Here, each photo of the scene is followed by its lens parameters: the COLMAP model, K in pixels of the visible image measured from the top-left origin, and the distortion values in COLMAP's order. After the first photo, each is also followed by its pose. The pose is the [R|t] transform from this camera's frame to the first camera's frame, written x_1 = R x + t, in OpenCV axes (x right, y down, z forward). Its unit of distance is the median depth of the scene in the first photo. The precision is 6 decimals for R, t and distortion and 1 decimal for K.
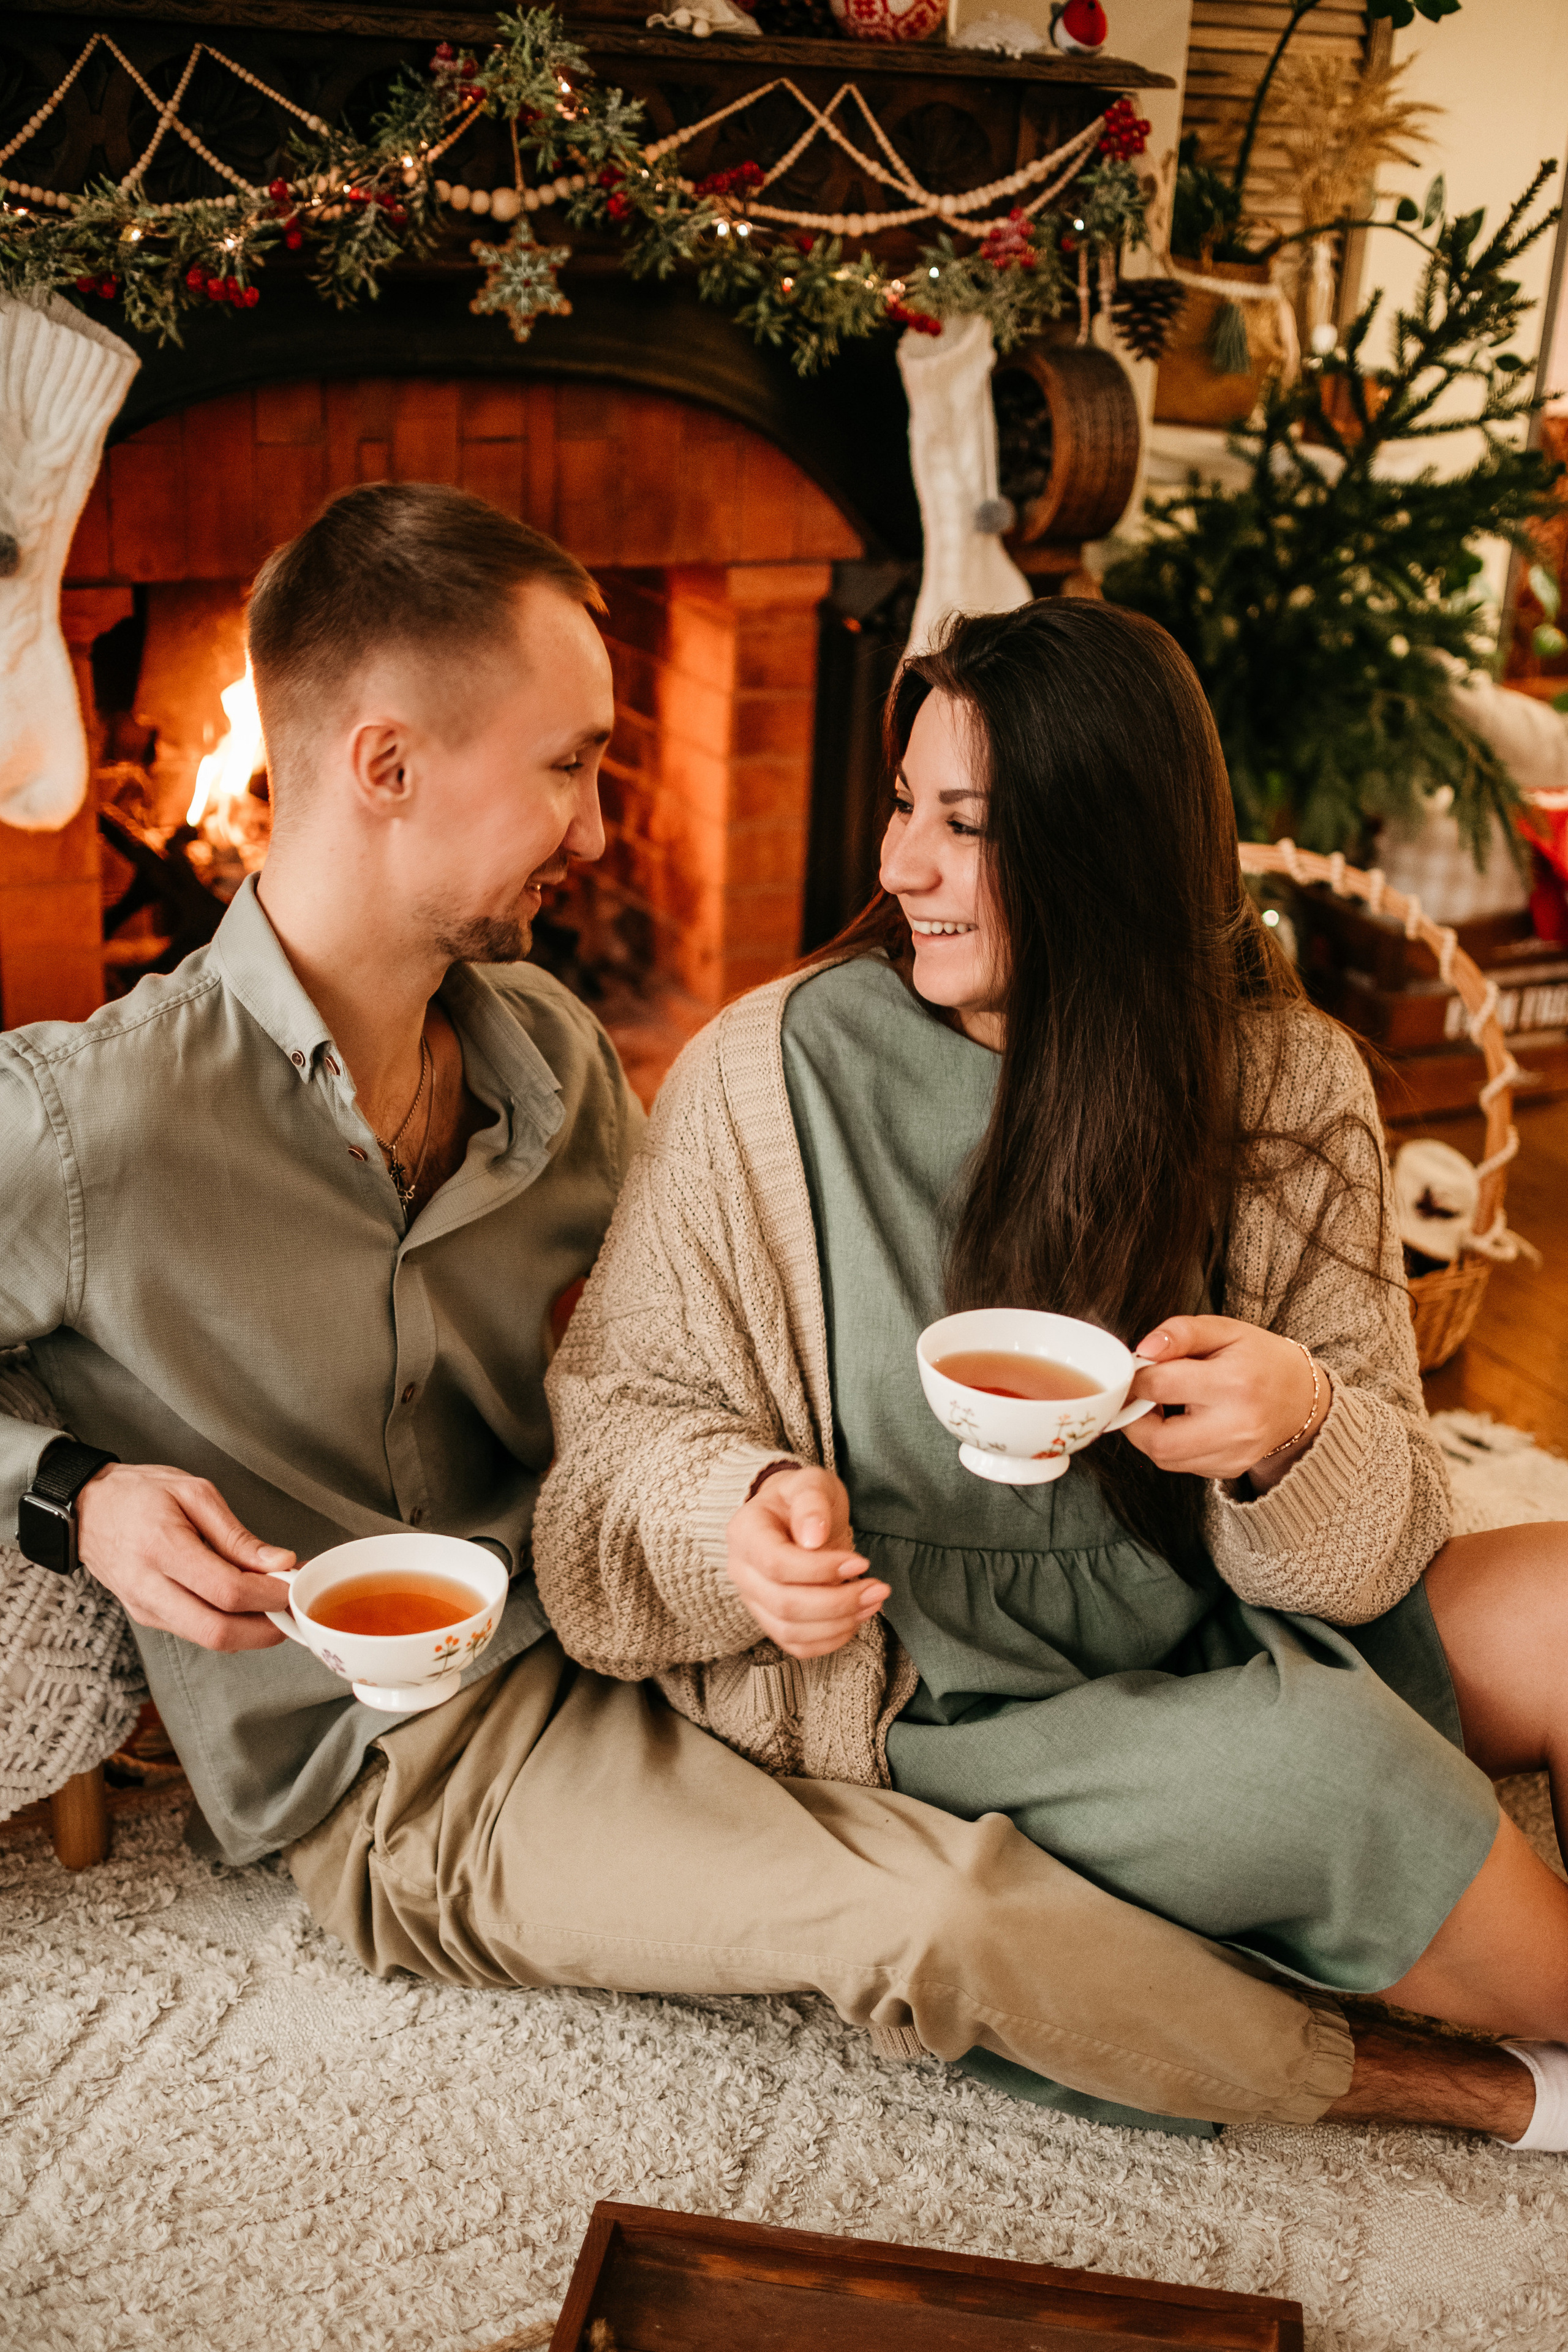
lens RADIAL K [[2614.6, 0, 864.0], [0, 2614.6, 1175.8], [0, 0, 1]] dist [-0.113399, 0.188117]
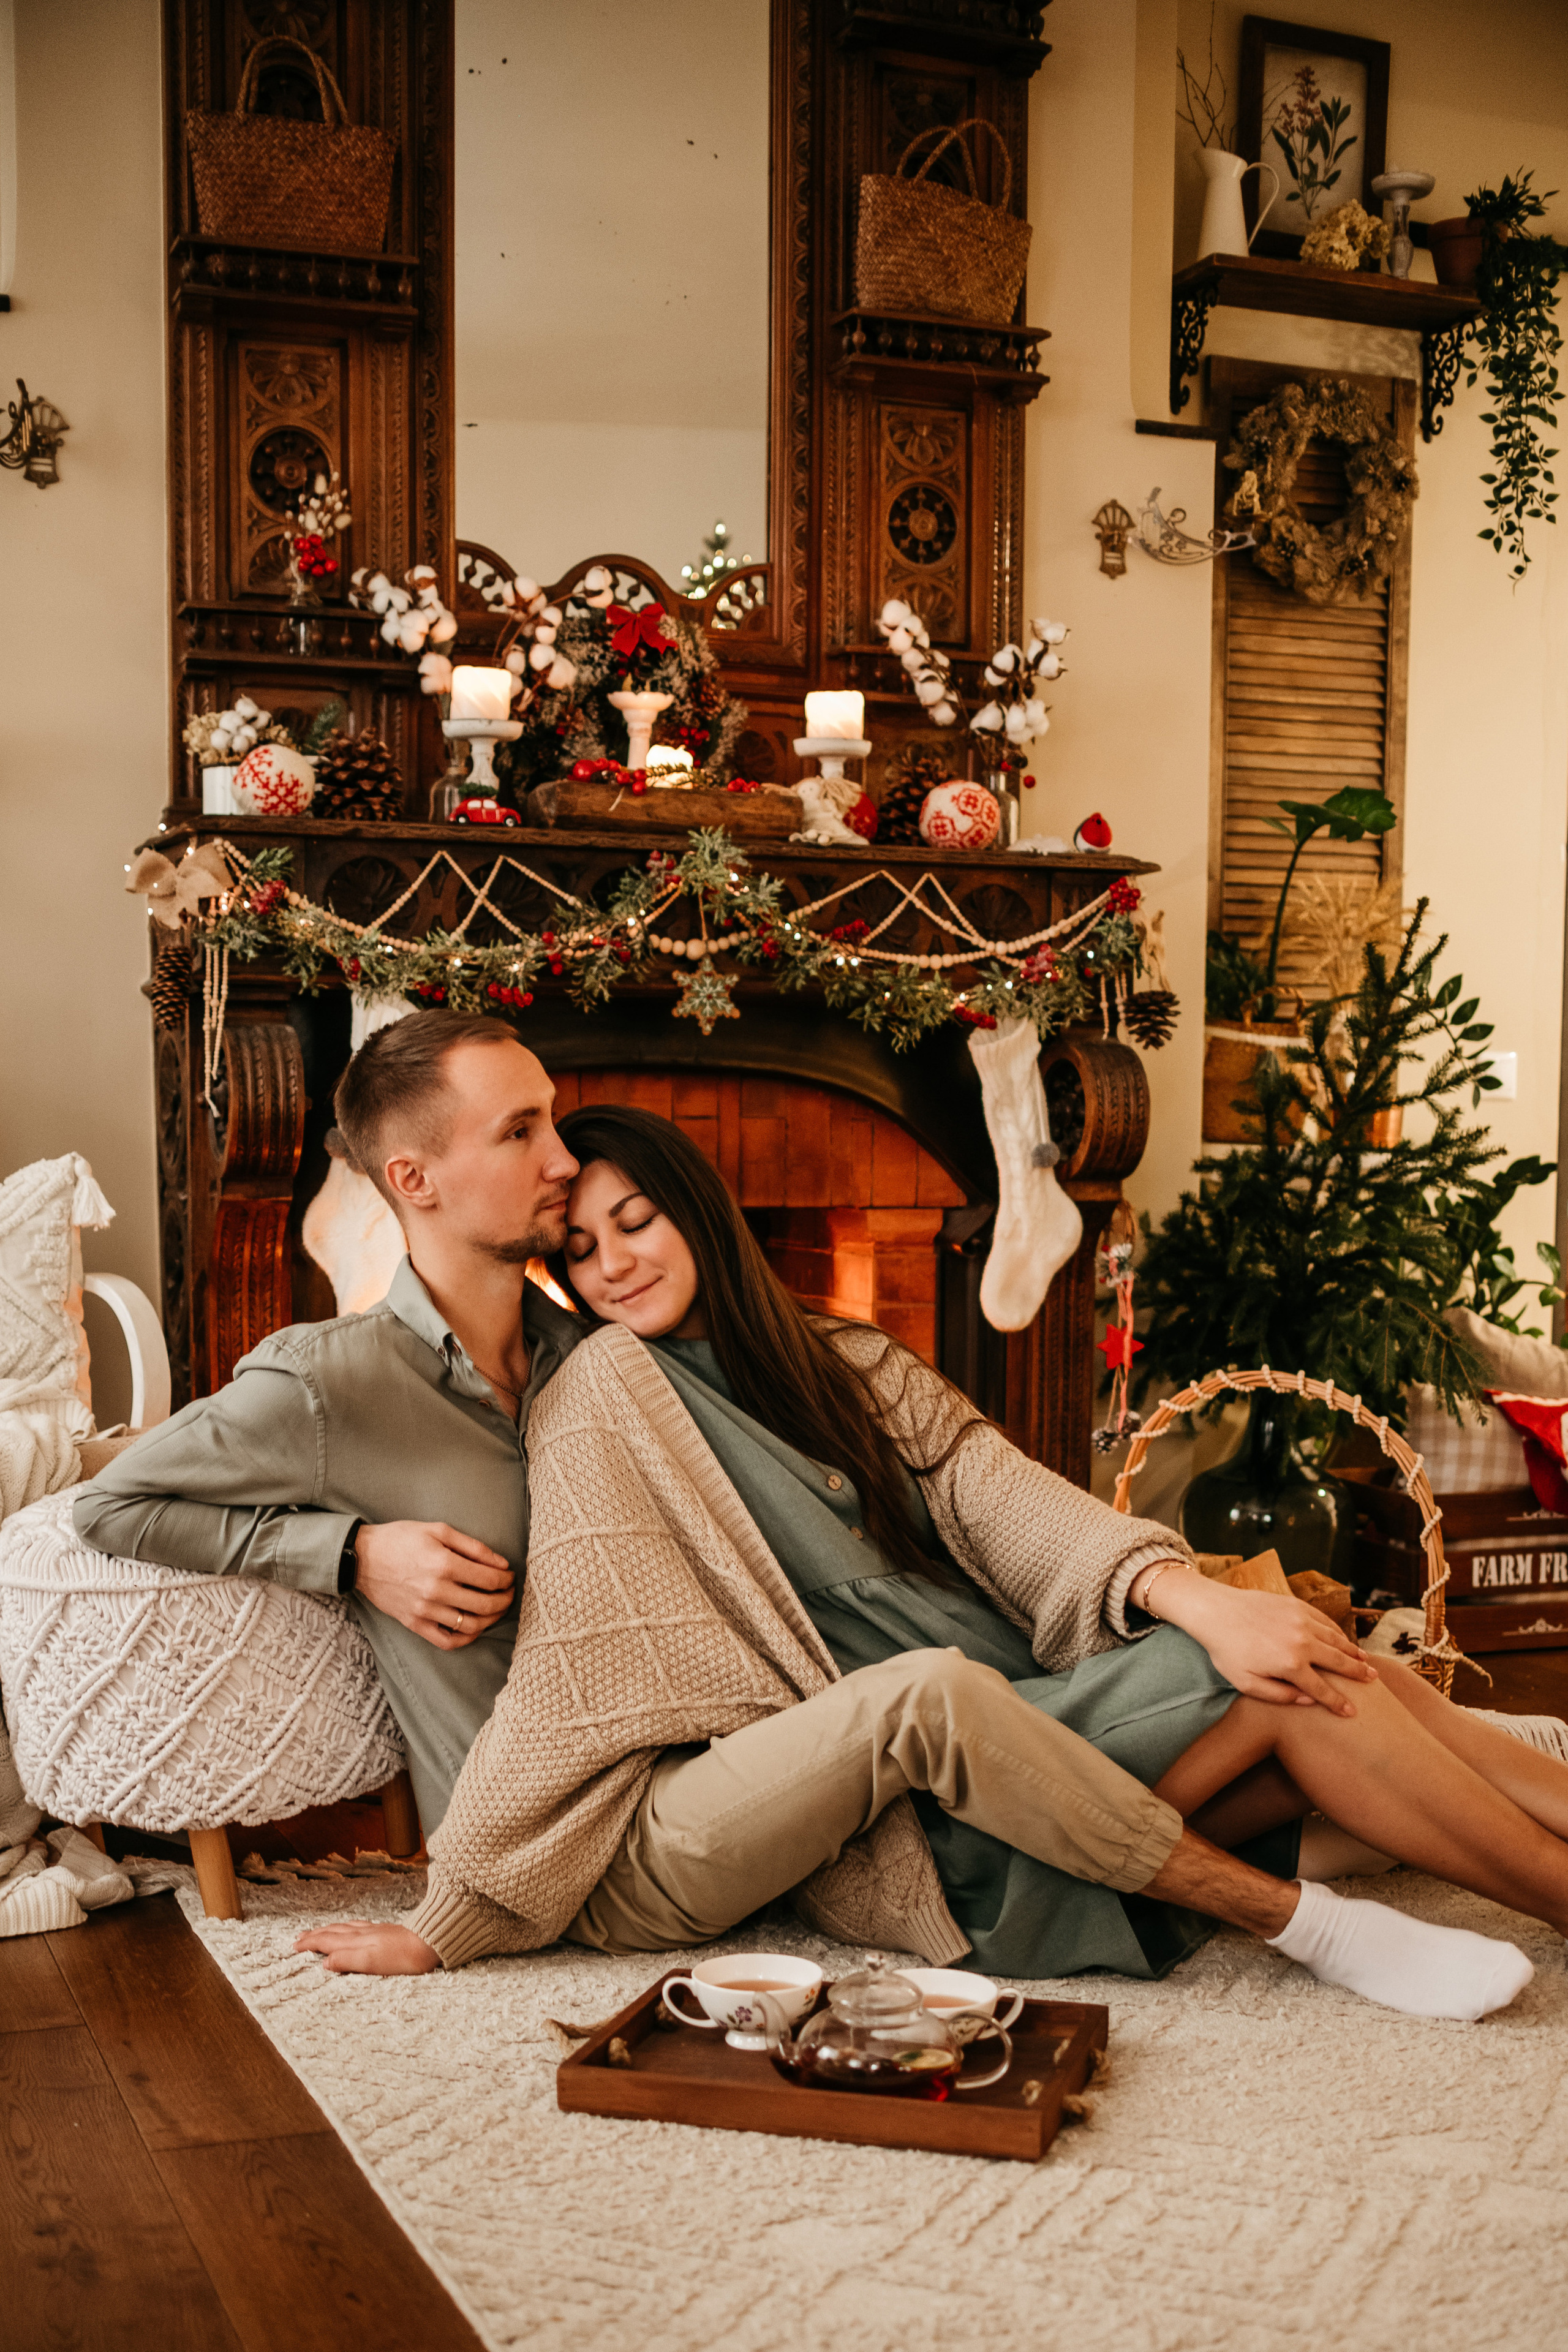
lens RADIAL K [[2614.6, 0, 864.0], [0, 2614.6, 1175.8], [0, 0, 1]] dist [-0.113399, 0.188117]
pose [[0.992663, -0.049929, -0.110126, 0.119322], [0.008288, 0.936719, -0.349983, 0.281246], [0.120631, 0.346503, 0.930260, -0.367784]]
